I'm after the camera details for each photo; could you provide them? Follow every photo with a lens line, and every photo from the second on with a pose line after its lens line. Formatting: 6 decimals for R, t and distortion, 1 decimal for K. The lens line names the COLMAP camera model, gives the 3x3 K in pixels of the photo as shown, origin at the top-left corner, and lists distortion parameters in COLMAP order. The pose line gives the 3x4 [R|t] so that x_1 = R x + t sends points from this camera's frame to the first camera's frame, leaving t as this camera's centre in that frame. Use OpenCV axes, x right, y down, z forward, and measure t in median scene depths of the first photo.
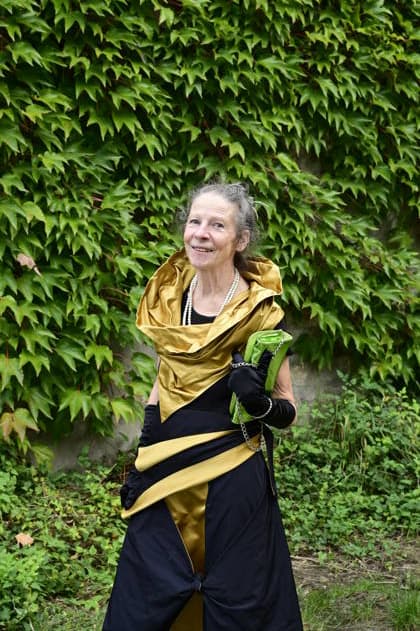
lens RADIAL K [[911.4, 0, 213.2], [0, 911.4, 314.2], [0, 0, 1]] dist [0.001111, 0.000000]
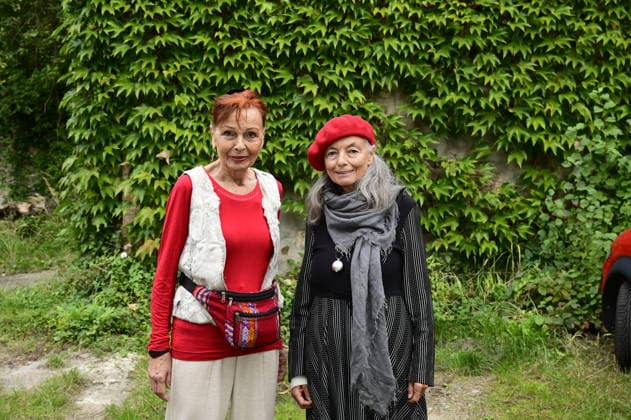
lens RADIAL K [[761.2, 0, 315.7], [0, 761.2, 207.4], [0, 0, 1]] dist [0.002133, 0.000000]
pose [[0.861241, 0.060238, -0.504614, 0.733248], [-0.065669, 0.997817, 0.007036, 0.012151], [0.503937, 0.027078, 0.863316, -0.116839]]
